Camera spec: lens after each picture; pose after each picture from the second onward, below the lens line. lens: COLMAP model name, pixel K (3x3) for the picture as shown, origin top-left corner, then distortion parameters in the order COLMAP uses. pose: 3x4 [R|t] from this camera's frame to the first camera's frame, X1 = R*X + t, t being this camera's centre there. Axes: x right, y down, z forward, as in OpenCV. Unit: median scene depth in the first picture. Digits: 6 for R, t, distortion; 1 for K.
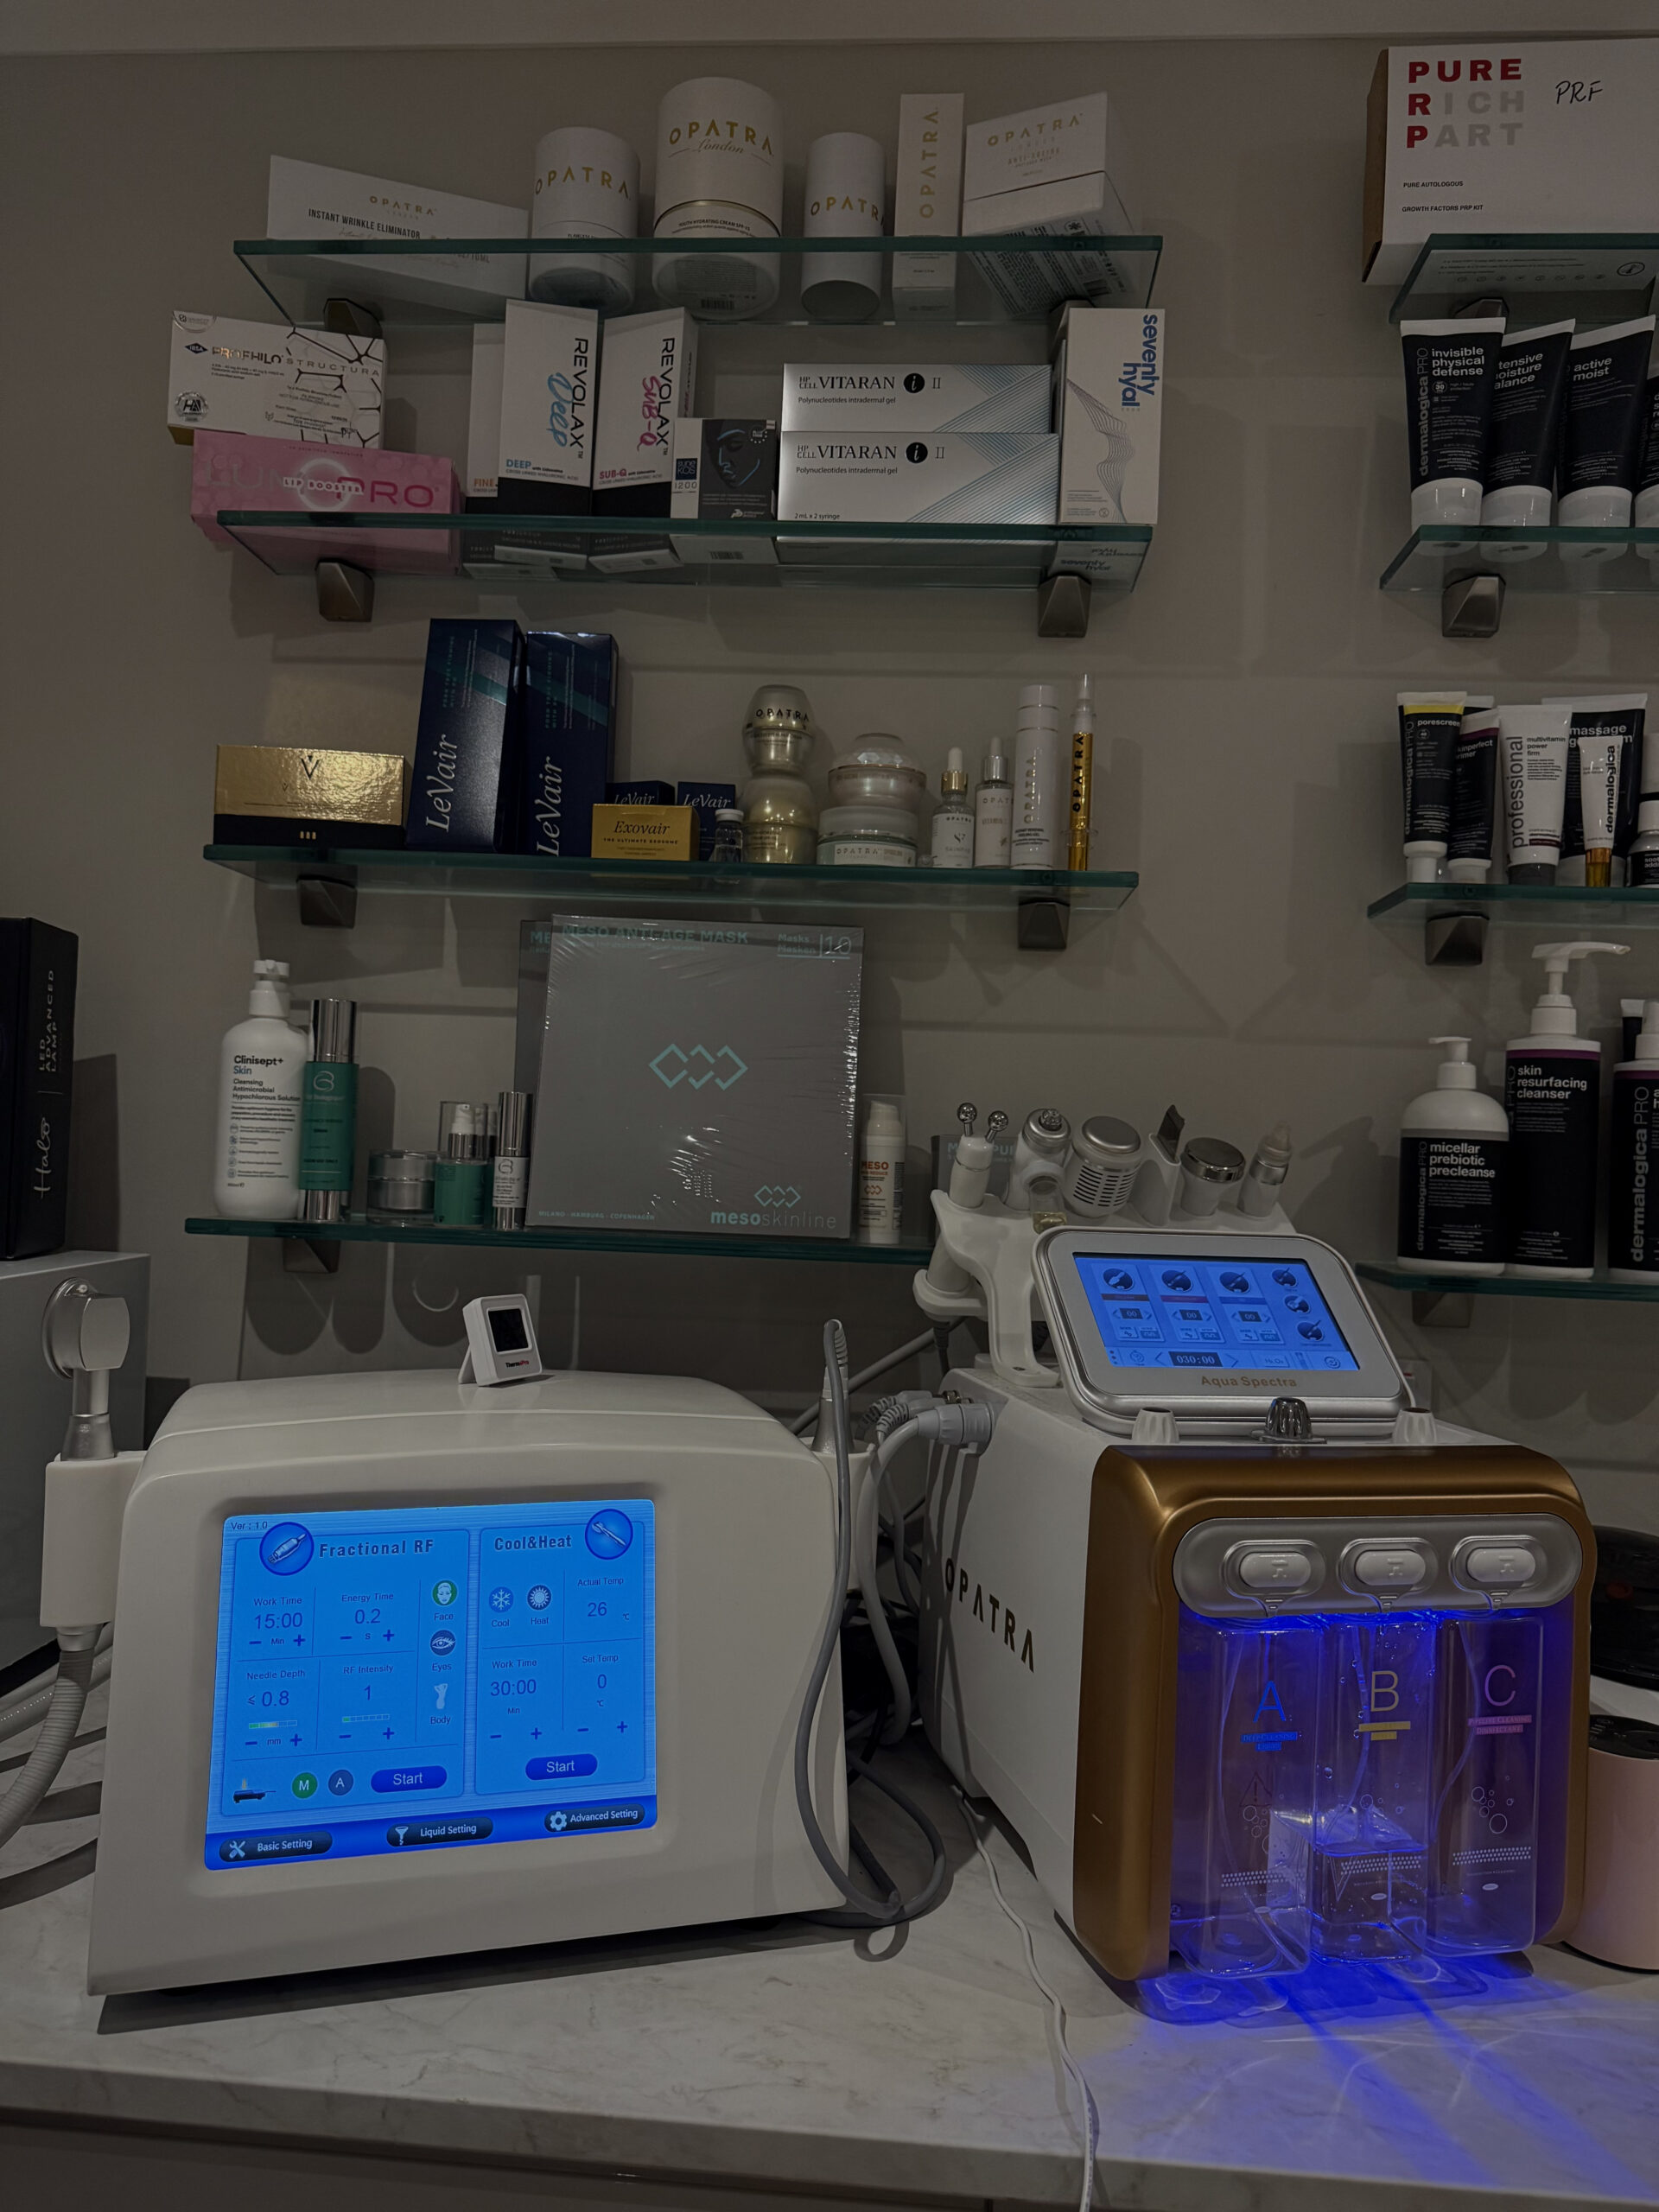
lens RADIAL K [[1506.5, 0, 829.5], [0, 1506.5, 1106.0], [0, 0, 1]] dist [-0.001154, -0.003272]
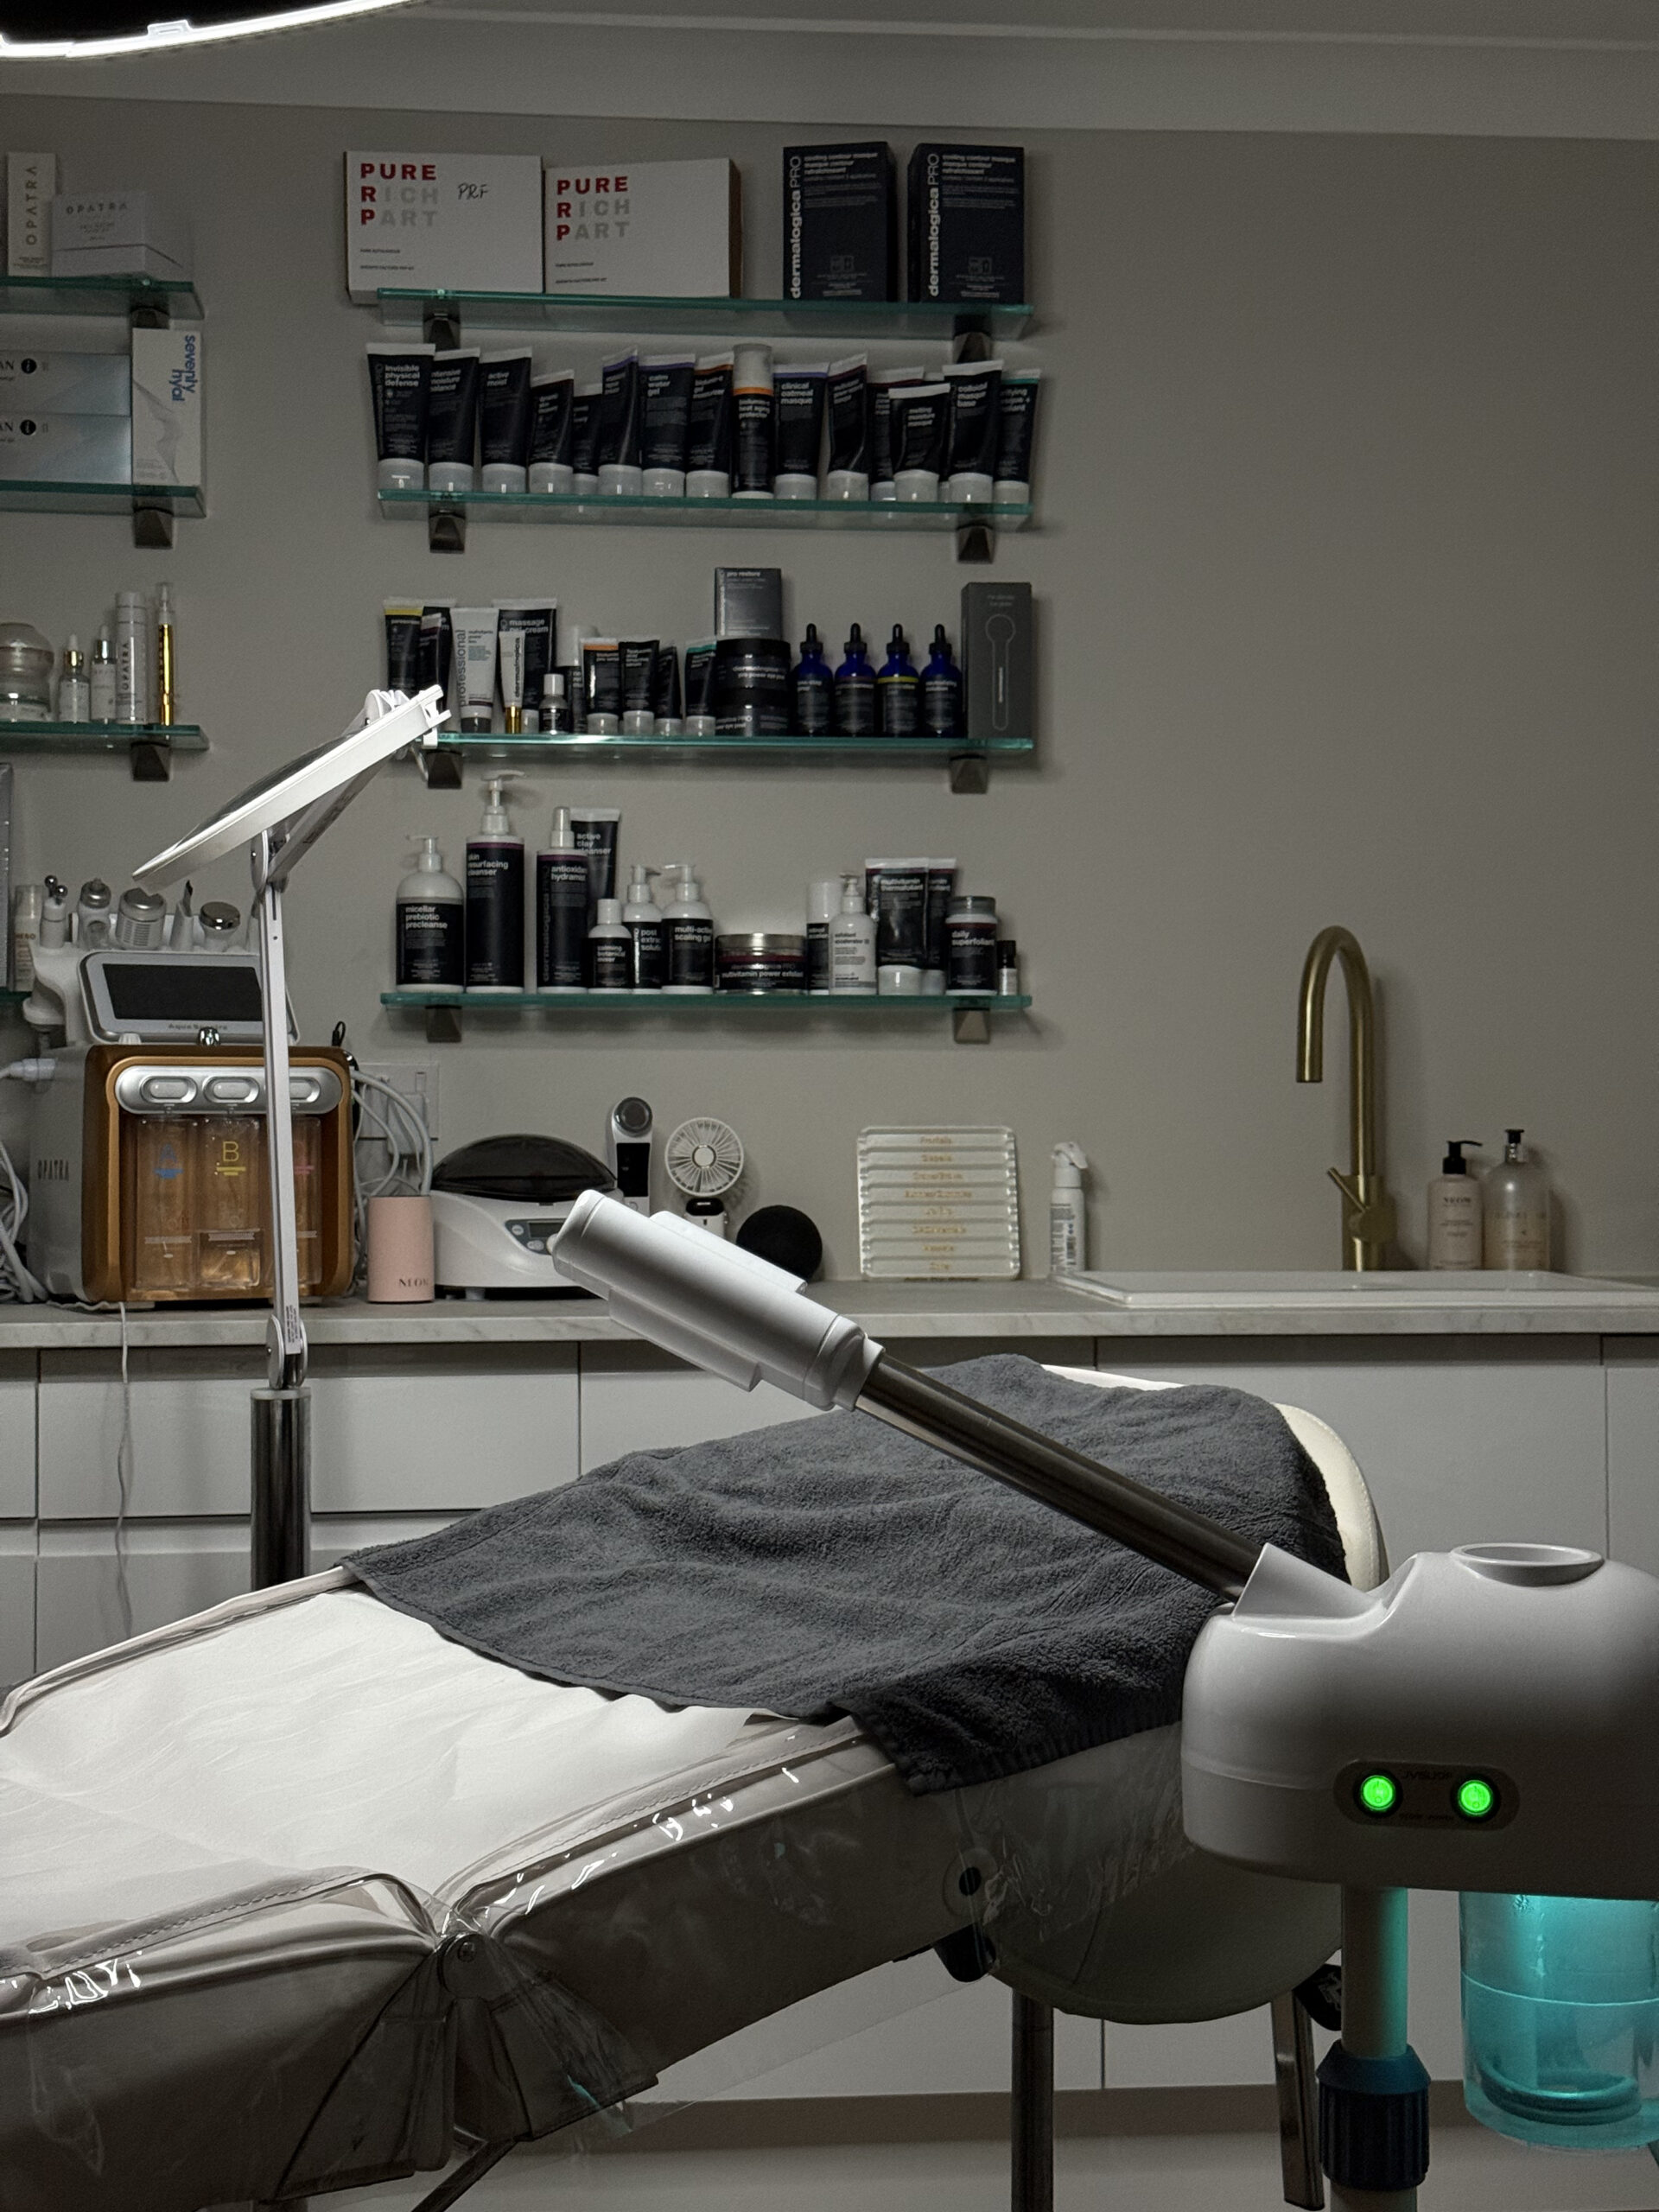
lens RADIAL K [[3023.0, 0, 829.5], [0, 3023.0, 1106.0], [0, 0, 1]] dist [0.179489, -0.294066]
pose [[0.986435, -0.039339, 0.159368, 0.311401], [0.036752, 0.999141, 0.019146, 0.171639], [-0.159984, -0.013030, 0.987034, -1.952411]]
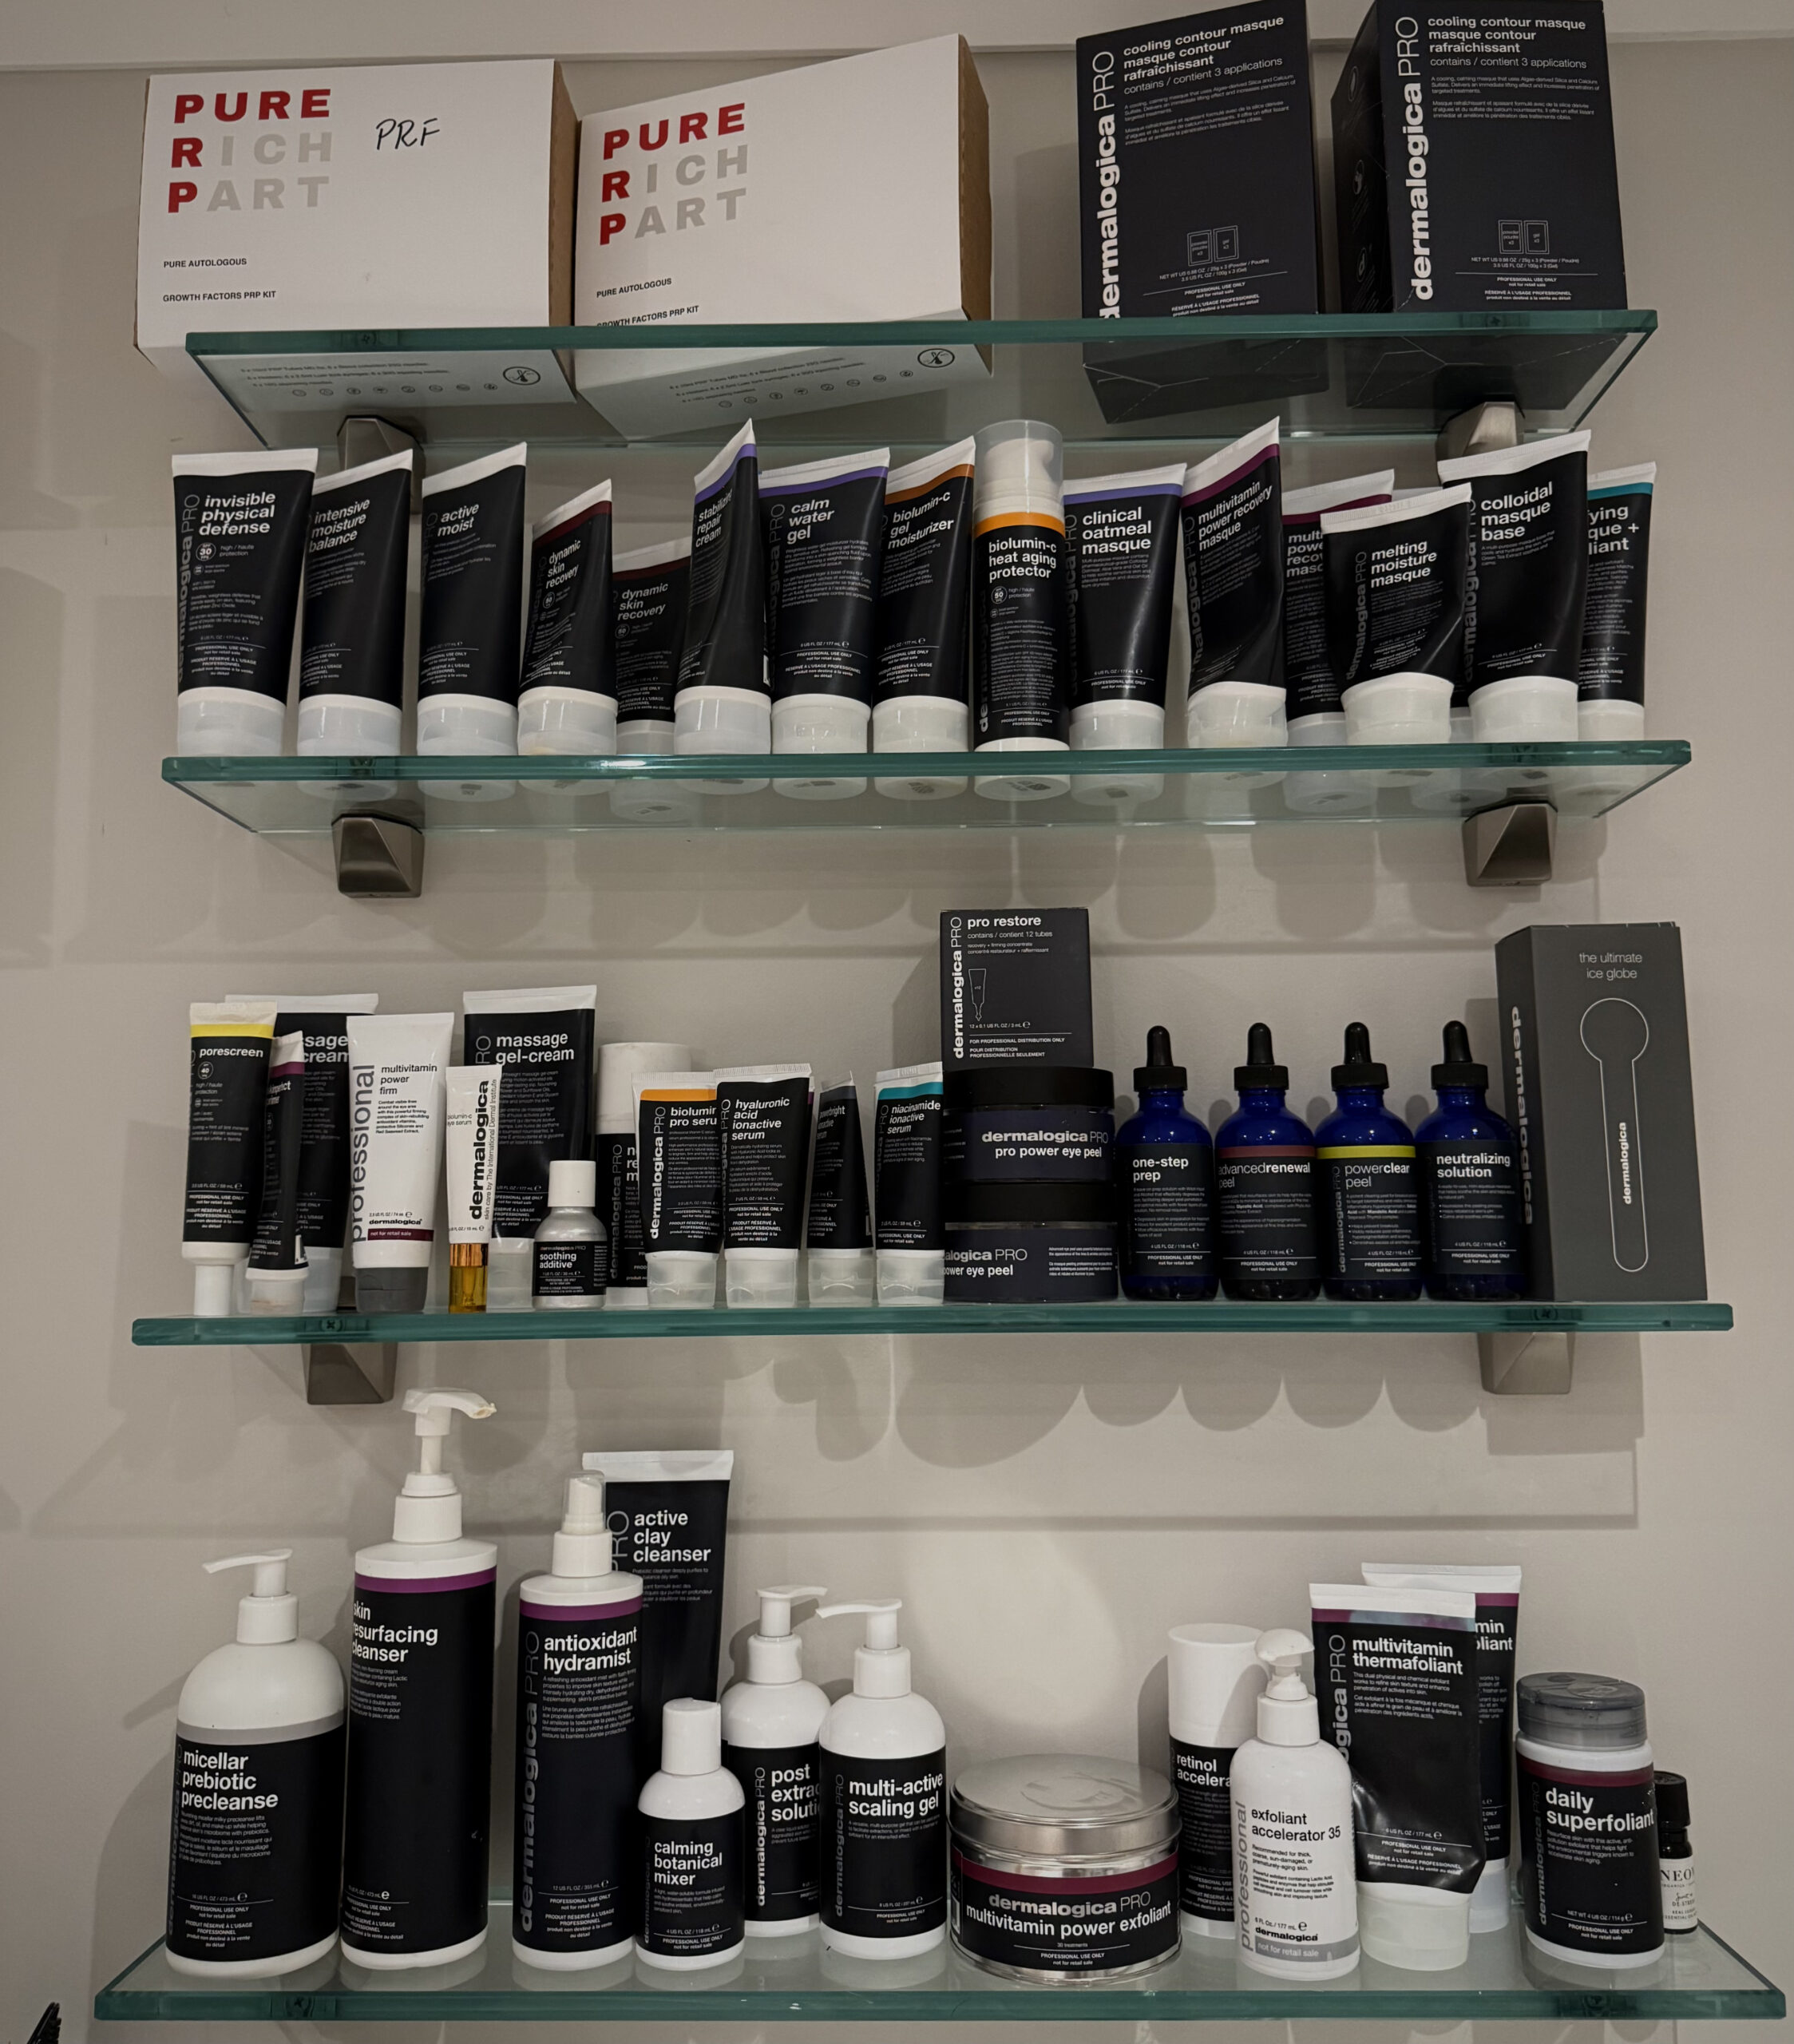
lens RADIAL K [[1630.6, 0, 928.5], [0, 1630.6, 1020.1], [0, 0, 1]] dist [0.001319, -0.005321]
pose [[0.996561, -0.040776, 0.072139, 0.632619], [0.048882, 0.992228, -0.114434, -0.168823], [-0.066913, 0.117566, 0.990808, 0.281548]]
